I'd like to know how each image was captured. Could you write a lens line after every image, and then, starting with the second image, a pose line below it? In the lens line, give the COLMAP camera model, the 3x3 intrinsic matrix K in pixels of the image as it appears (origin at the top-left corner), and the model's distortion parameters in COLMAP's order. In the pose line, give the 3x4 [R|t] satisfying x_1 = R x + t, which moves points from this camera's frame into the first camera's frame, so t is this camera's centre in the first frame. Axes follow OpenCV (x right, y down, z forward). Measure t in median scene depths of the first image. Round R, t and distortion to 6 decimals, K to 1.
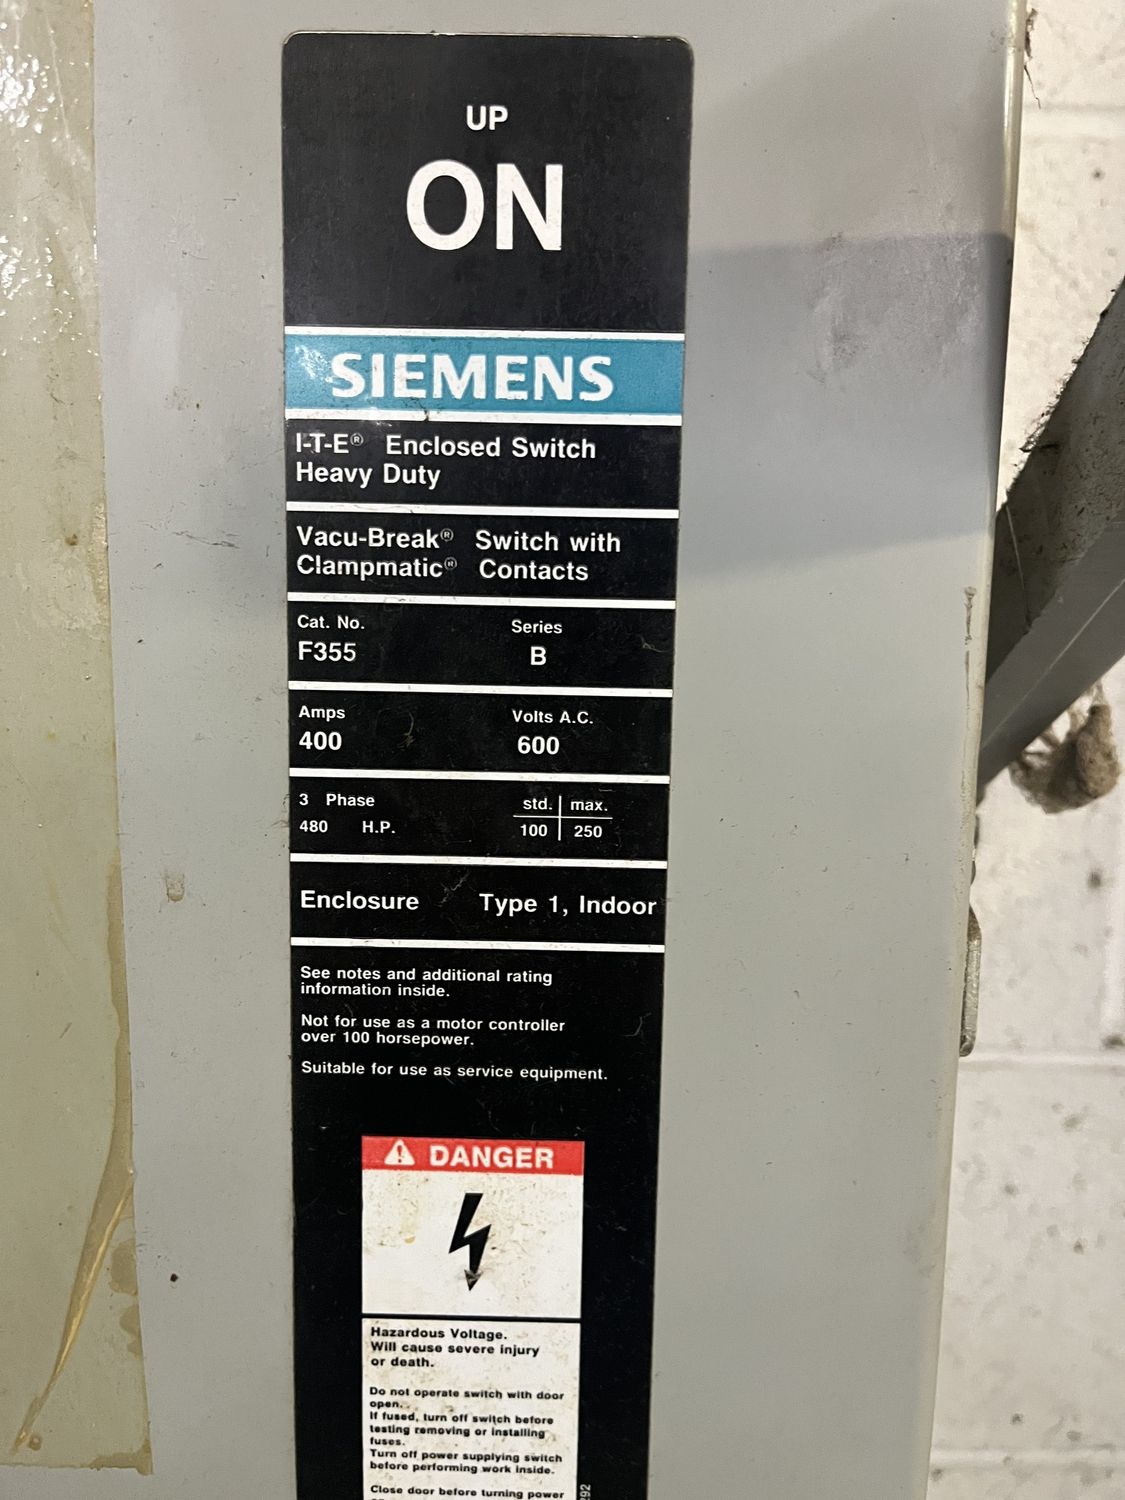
lens RADIAL K [[1128.9, 0, 569.2], [0, 1128.9, 752.4], [0, 0, 1]] dist [0.035382, -0.006251]
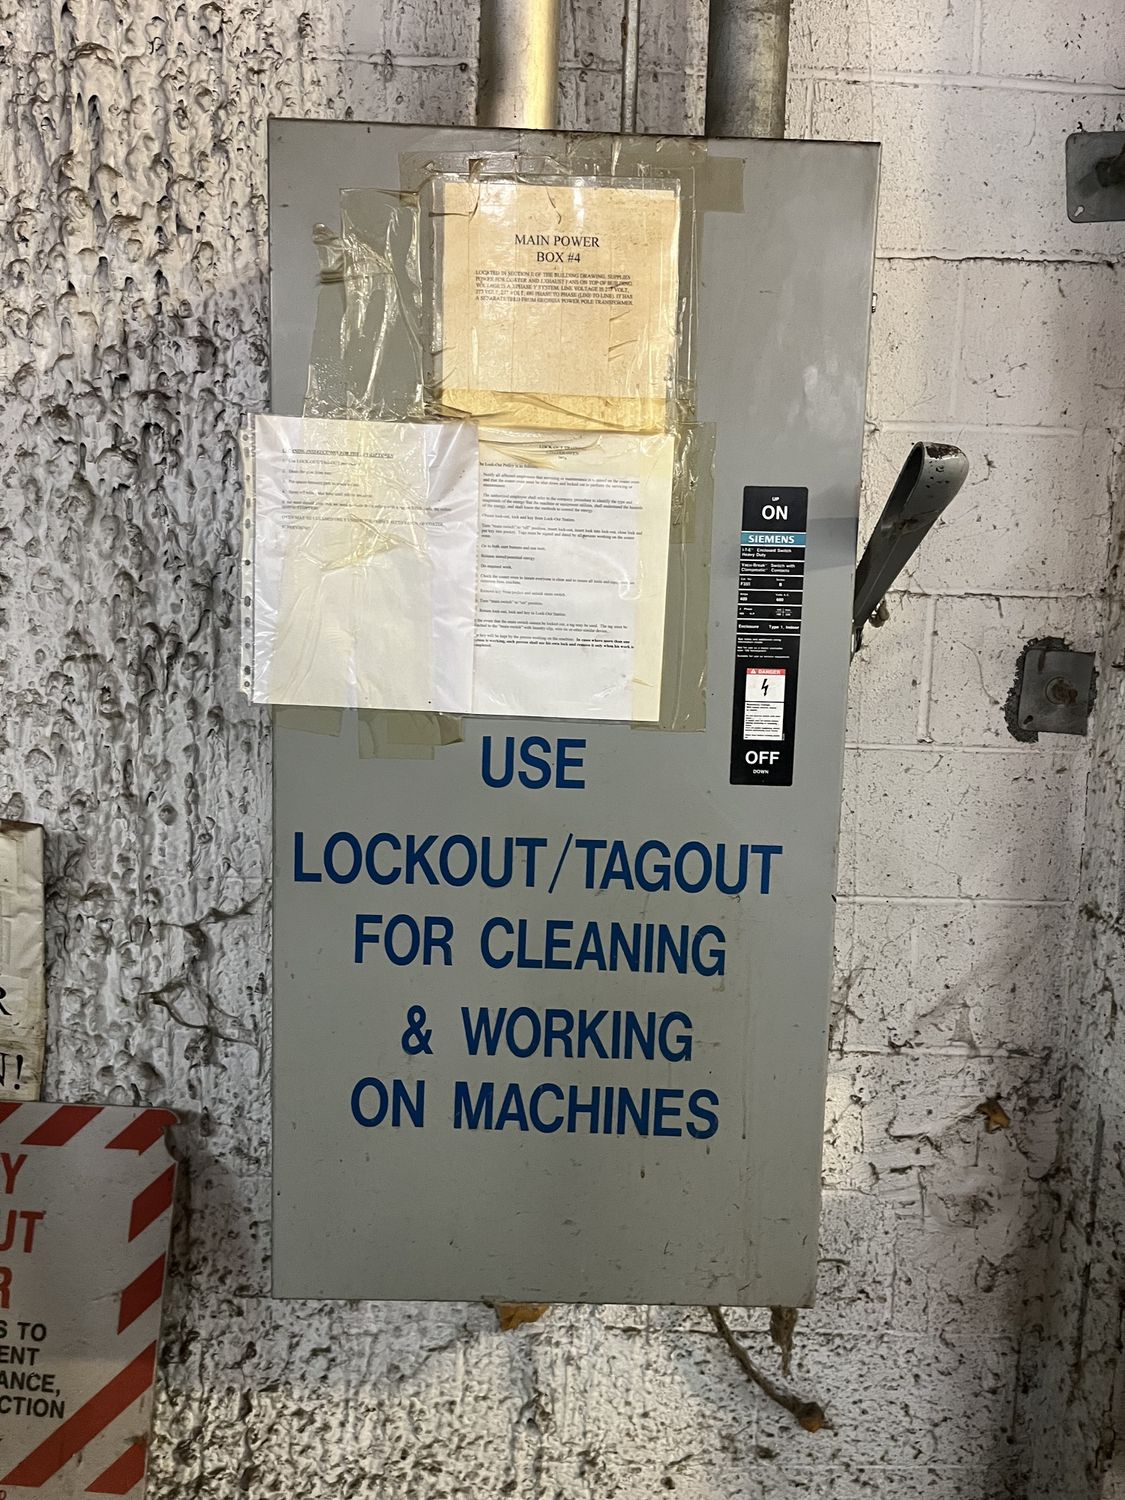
lens RADIAL K [[1128.9, 0, 555.8], [0, 1128.9, 746.6], [0, 0, 1]] dist [0.035382, -0.006251]
pose [[0.999898, 0.009342, 0.010794, -1.261634], [-0.009193, 0.999863, -0.013772, 0.857077], [-0.010921, 0.013671, 0.999847, -4.919889]]
